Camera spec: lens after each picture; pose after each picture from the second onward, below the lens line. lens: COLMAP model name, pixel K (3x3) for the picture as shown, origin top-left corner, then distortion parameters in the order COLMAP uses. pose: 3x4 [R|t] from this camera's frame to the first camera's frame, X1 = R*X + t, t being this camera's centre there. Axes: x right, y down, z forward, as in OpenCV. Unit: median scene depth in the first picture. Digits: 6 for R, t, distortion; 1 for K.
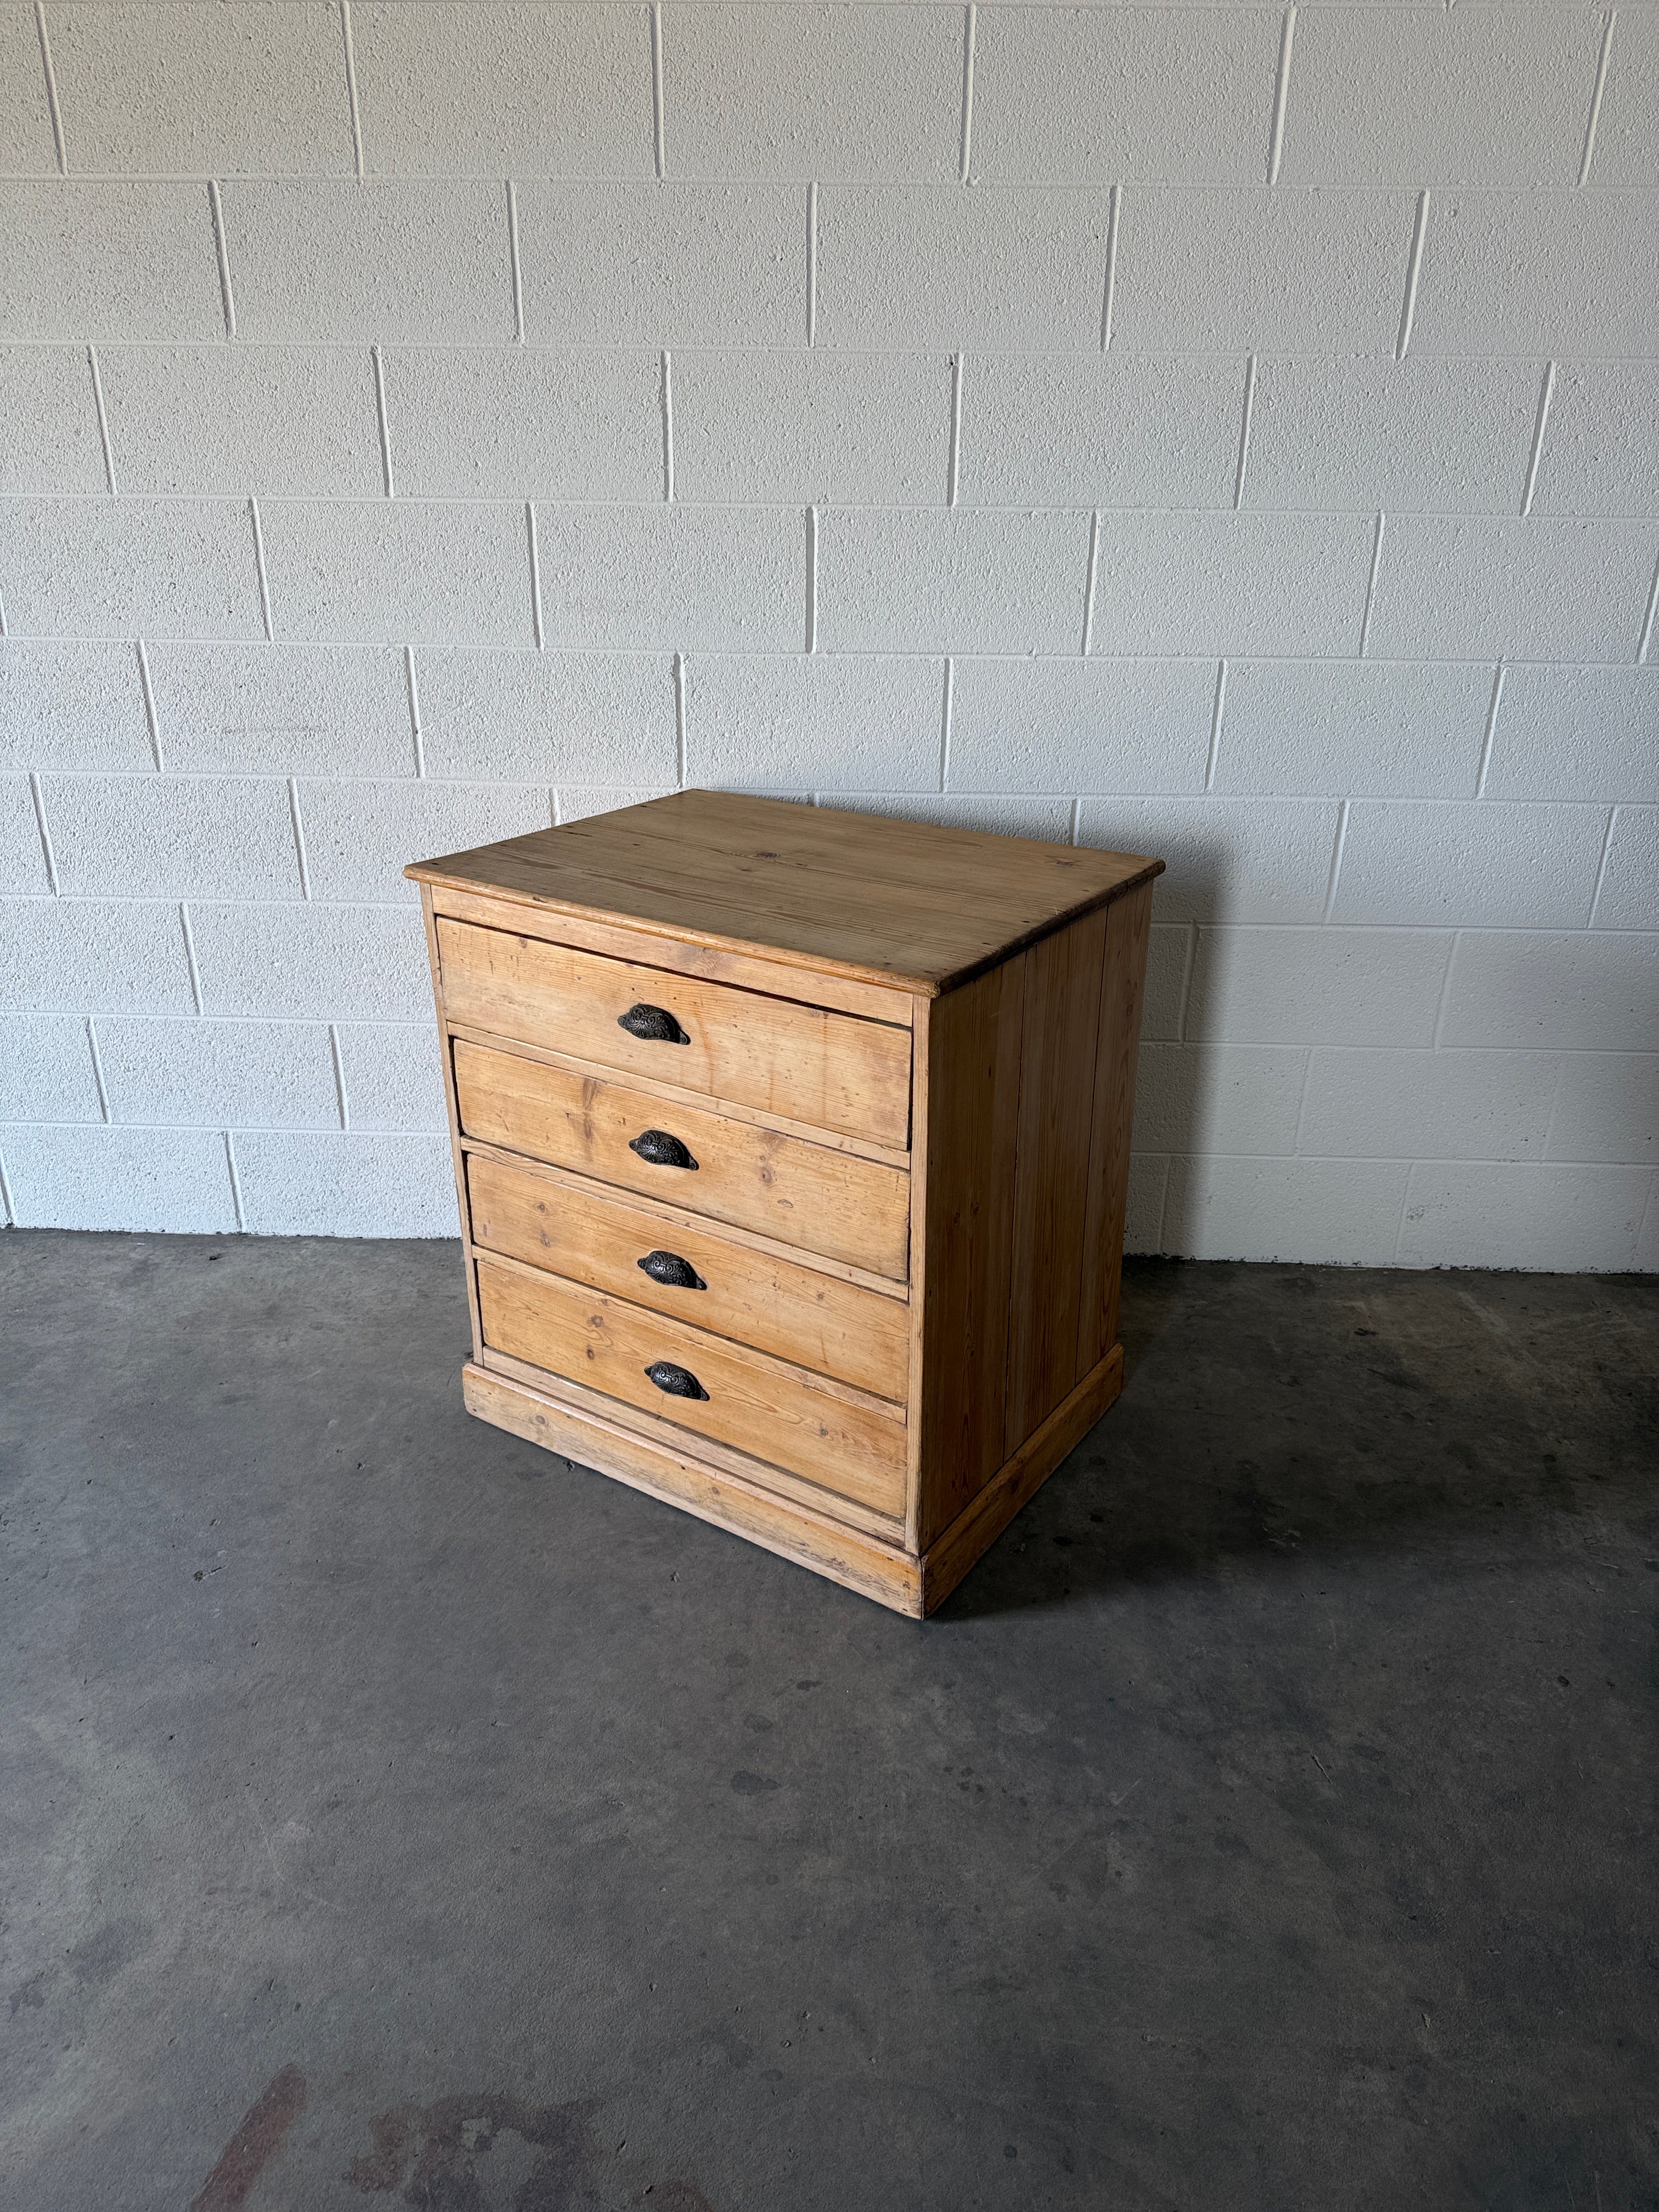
lens RADIAL K [[1577.7, 0, 831.2], [0, 1577.7, 1115.8], [0, 0, 1]] dist [0.013486, -0.021130]
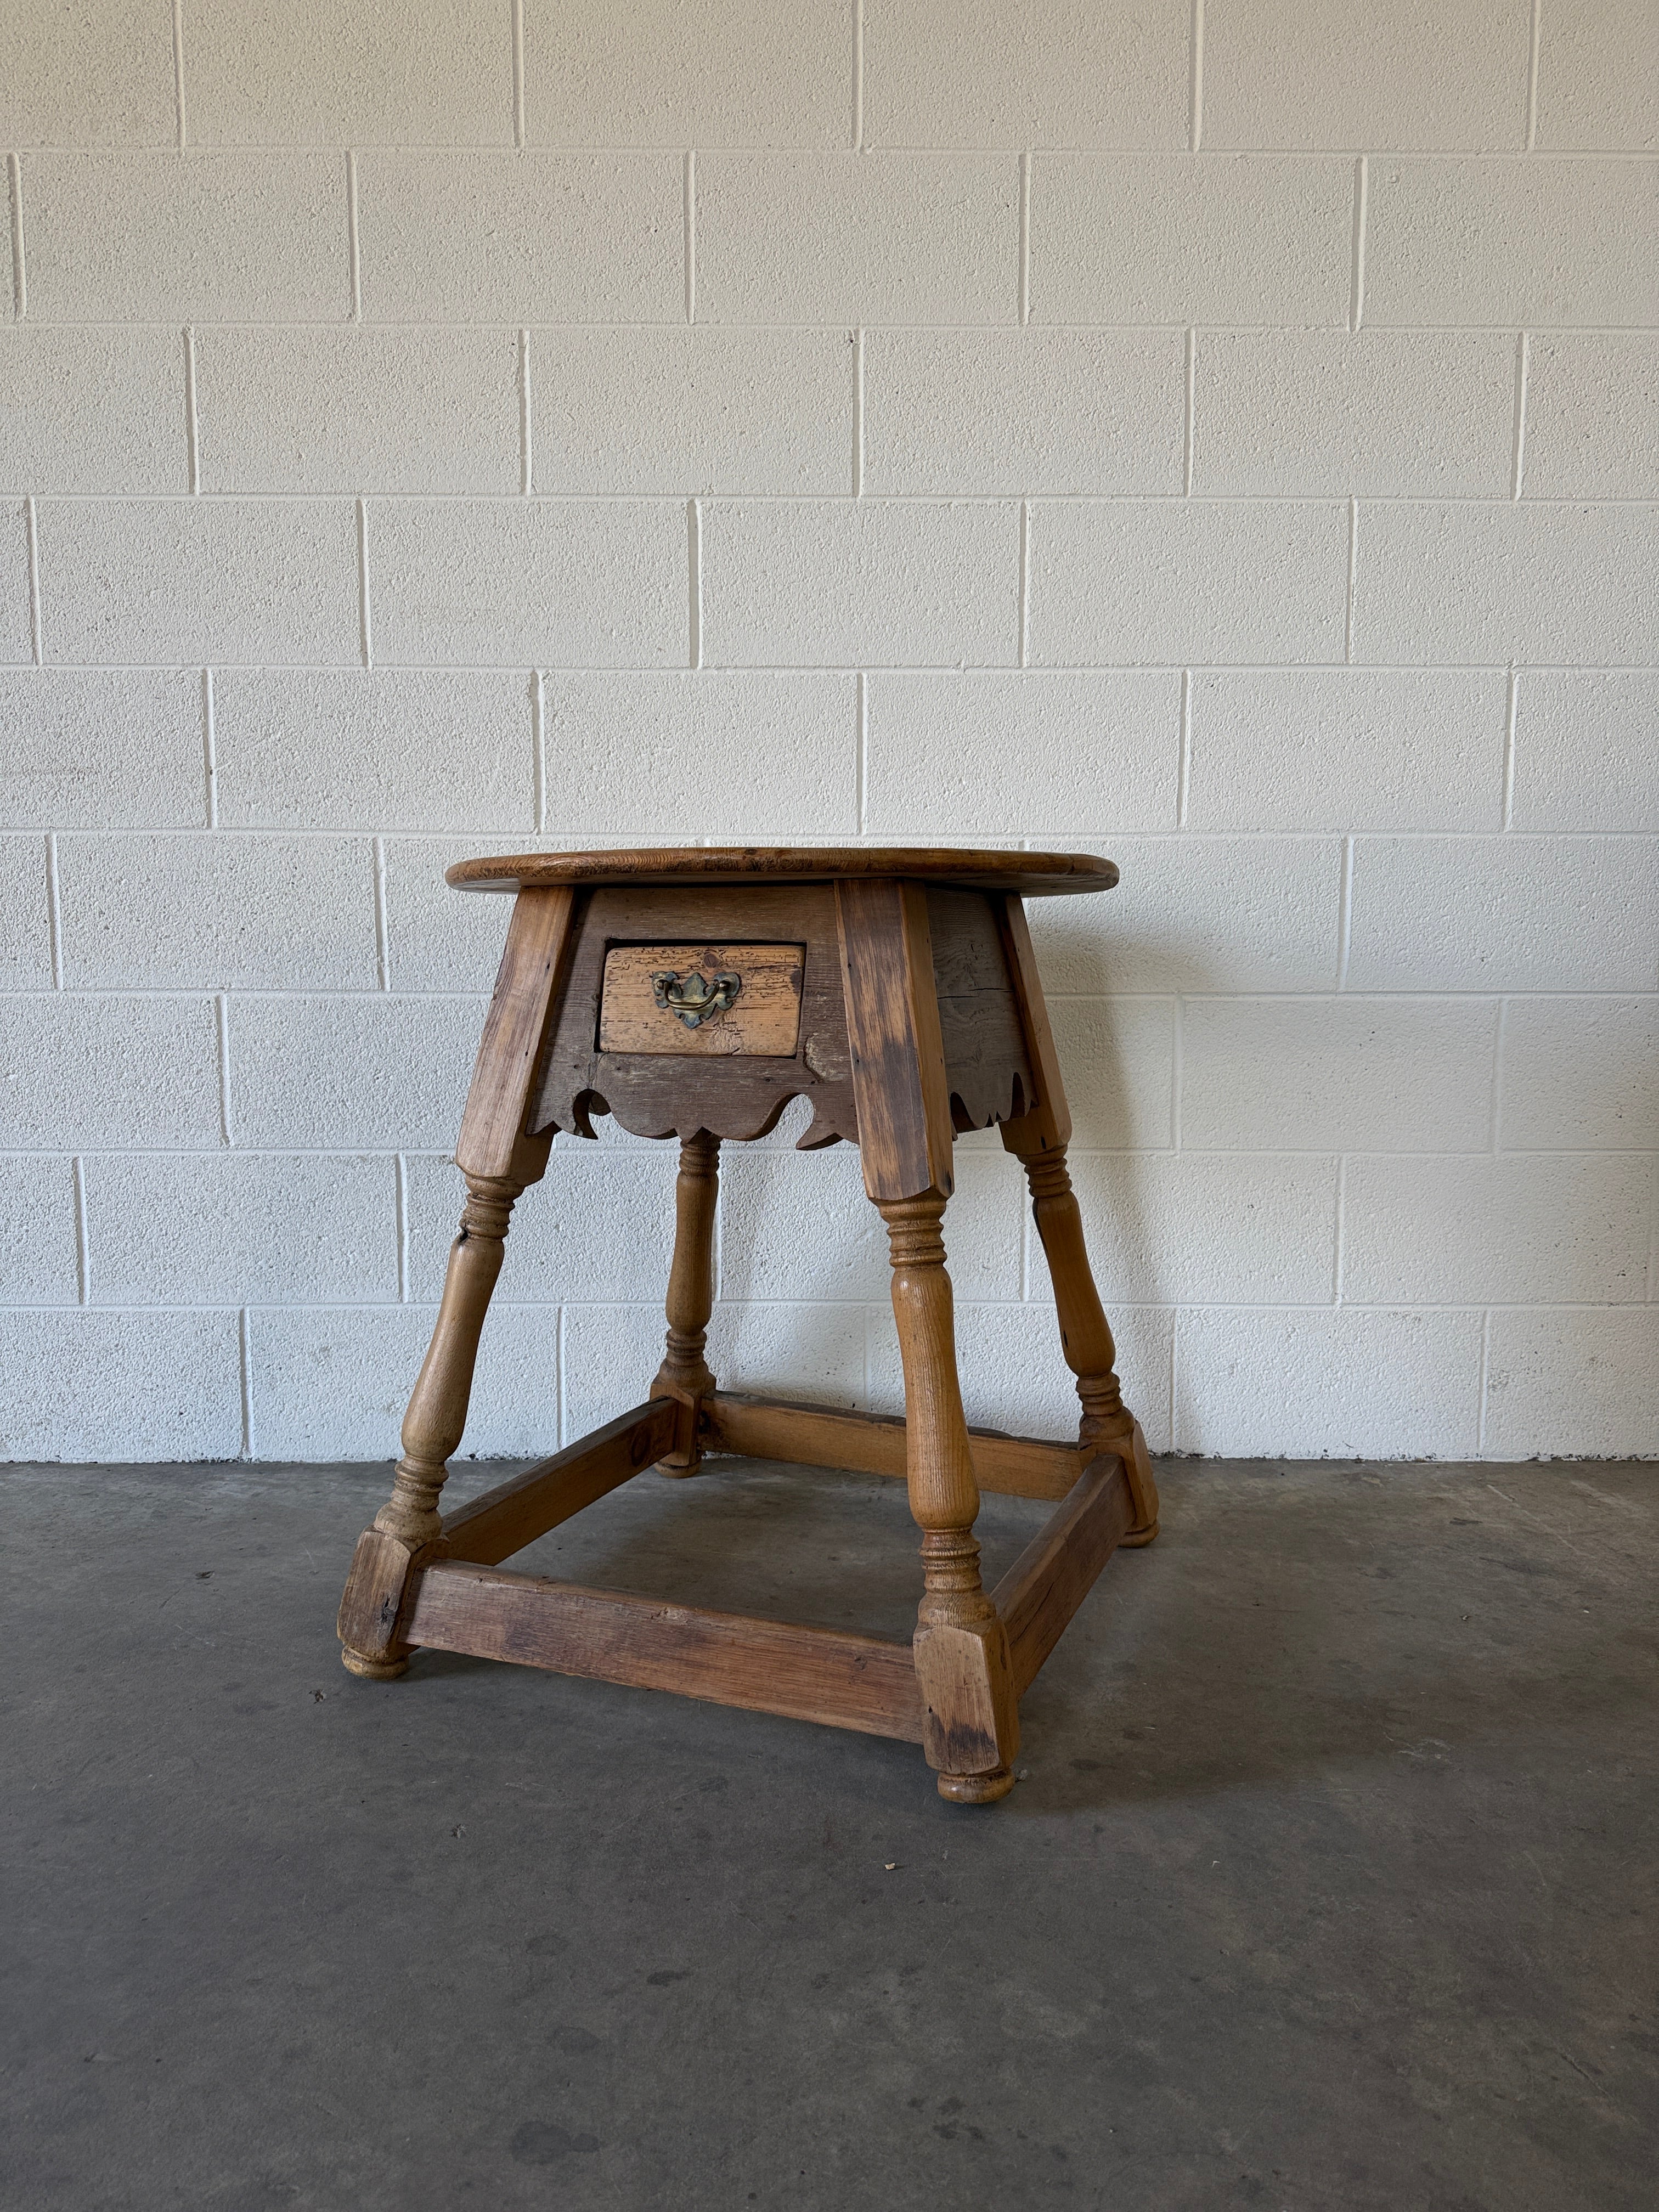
lens RADIAL K [[1577.7, 0, 832.5], [0, 1577.7, 1108.2], [0, 0, 1]] dist [0.013486, -0.021130]
pose [[0.998972, -0.016277, 0.042299, 0.022123], [0.028501, 0.951264, -0.307059, 0.203232], [-0.035239, 0.307949, 0.950750, 0.303108]]
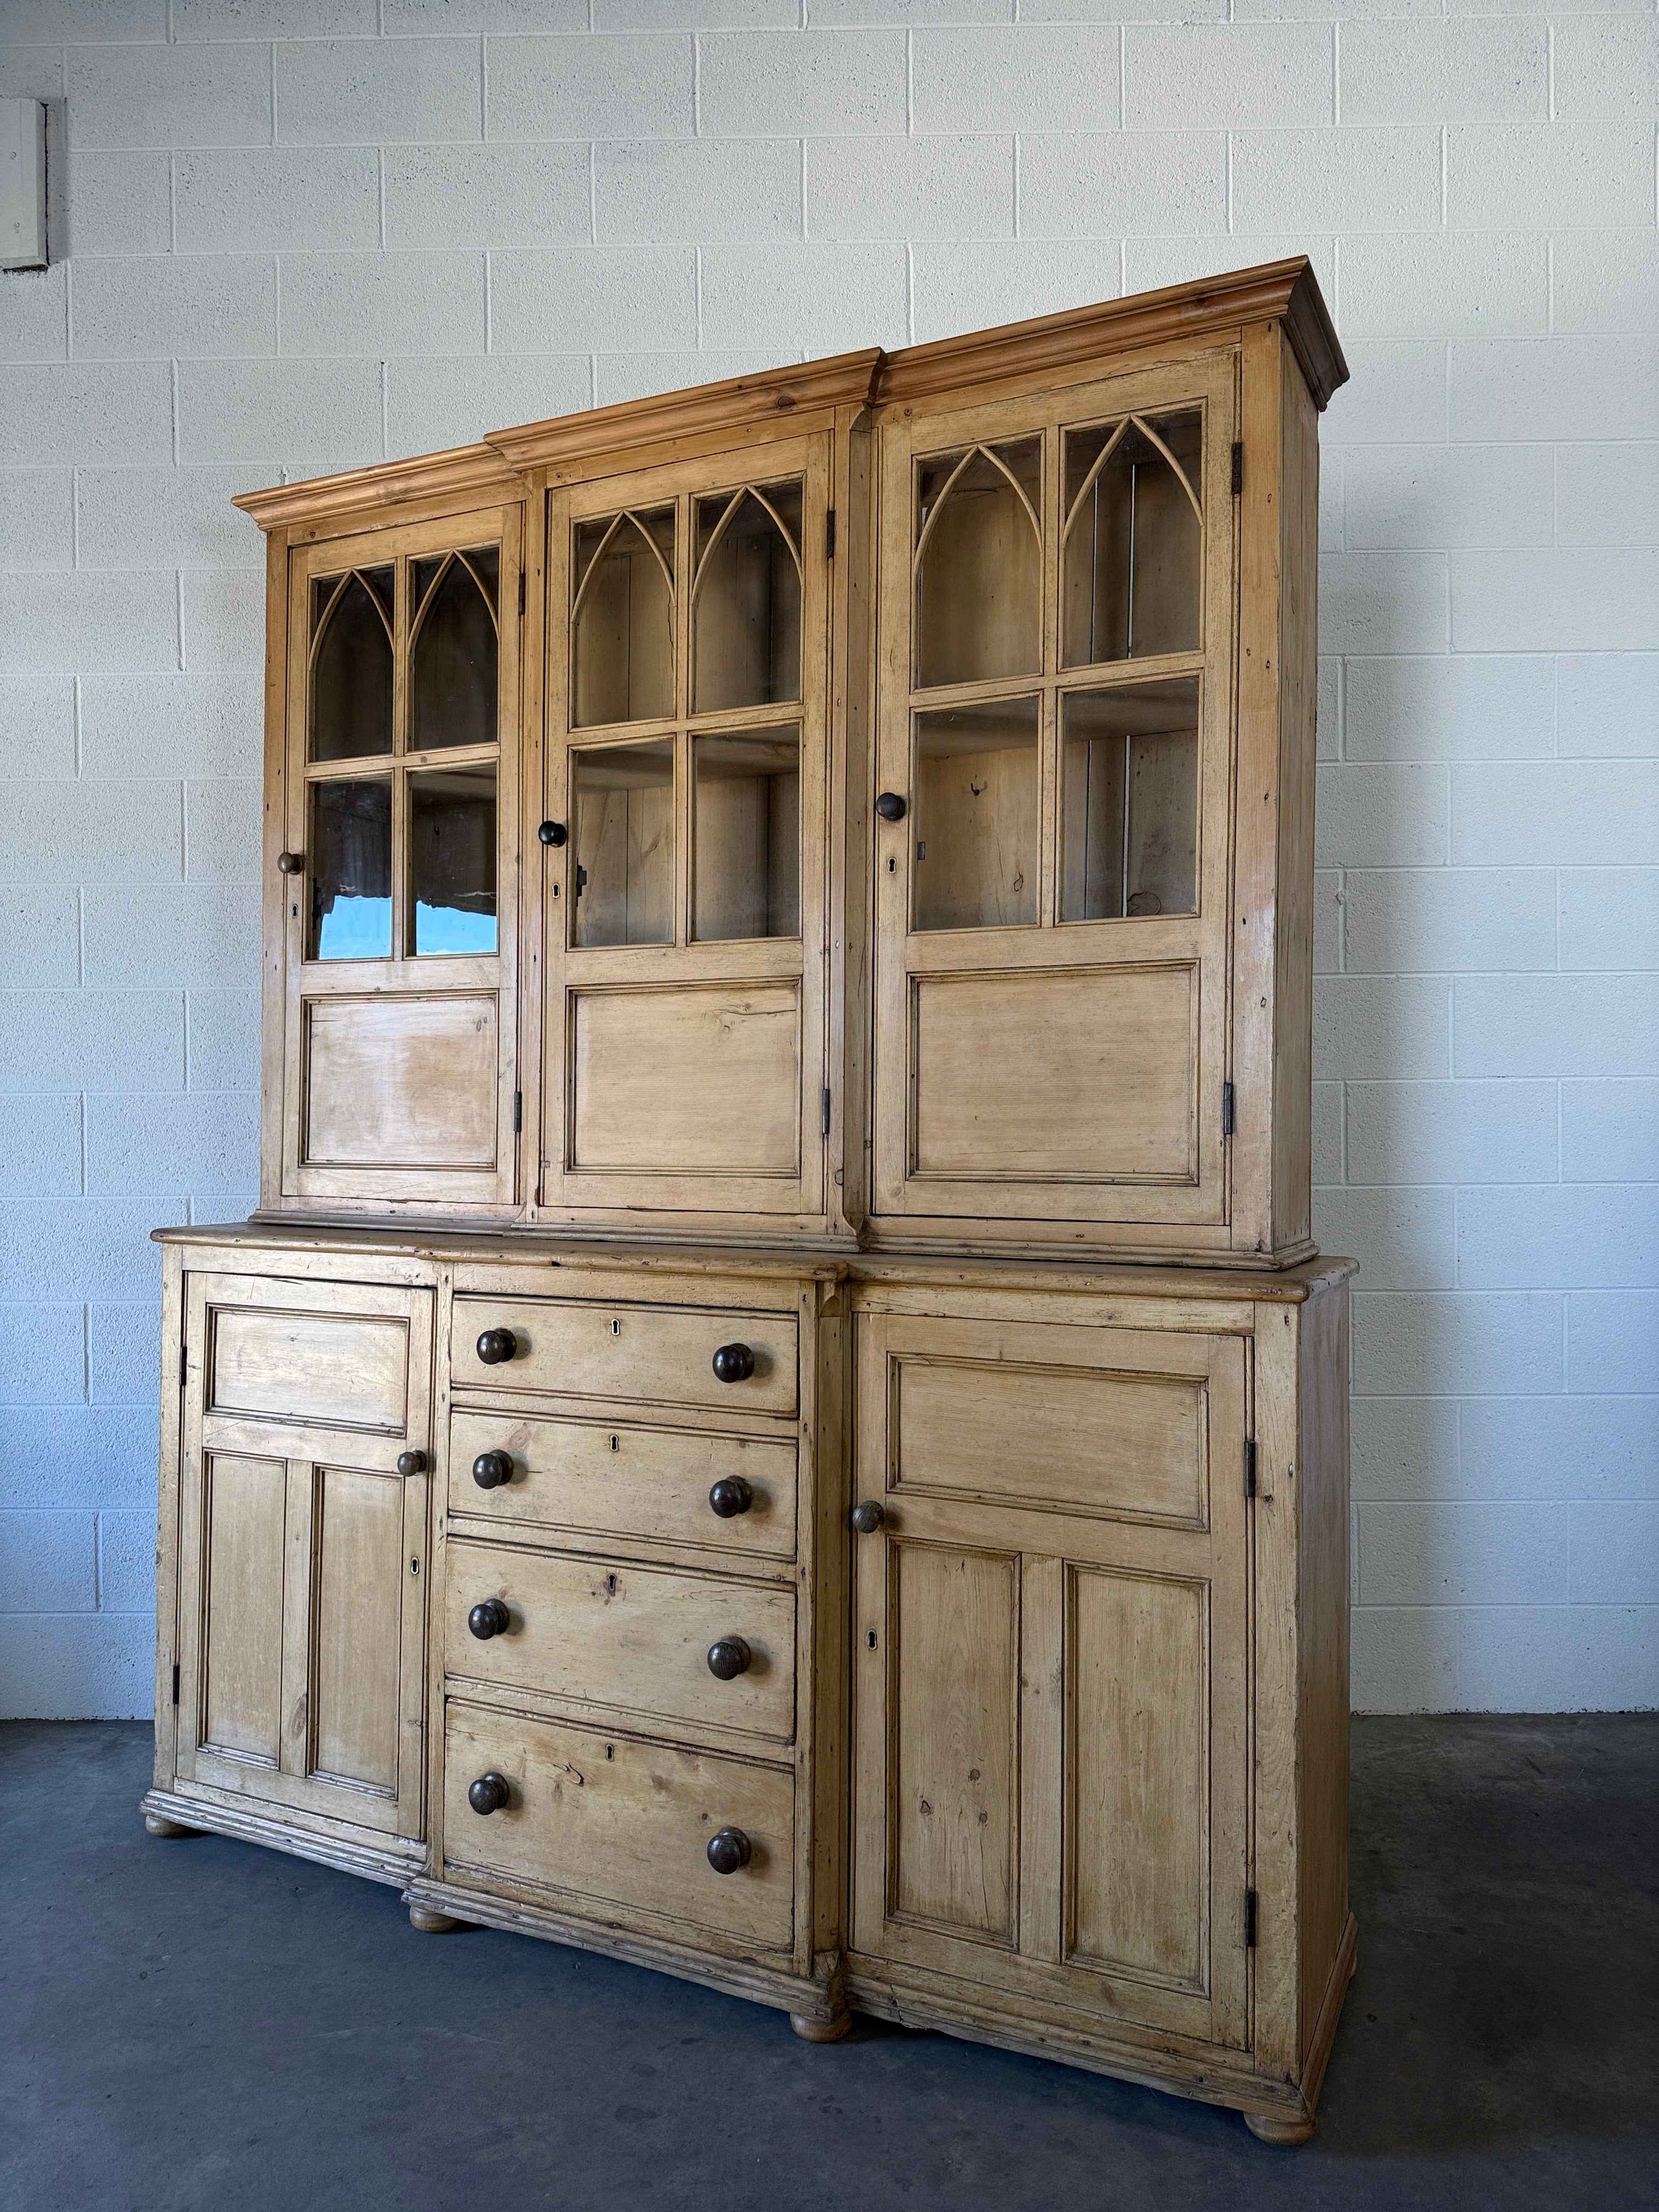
lens RADIAL K [[1577.7, 0, 833.0], [0, 1577.7, 1101.2], [0, 0, 1]] dist [0.013486, -0.021130]
pose [[0.999505, -0.022693, 0.021781, 0.064434], [0.029493, 0.916842, -0.398160, 0.171239], [-0.010935, 0.398605, 0.917057, -0.237779]]
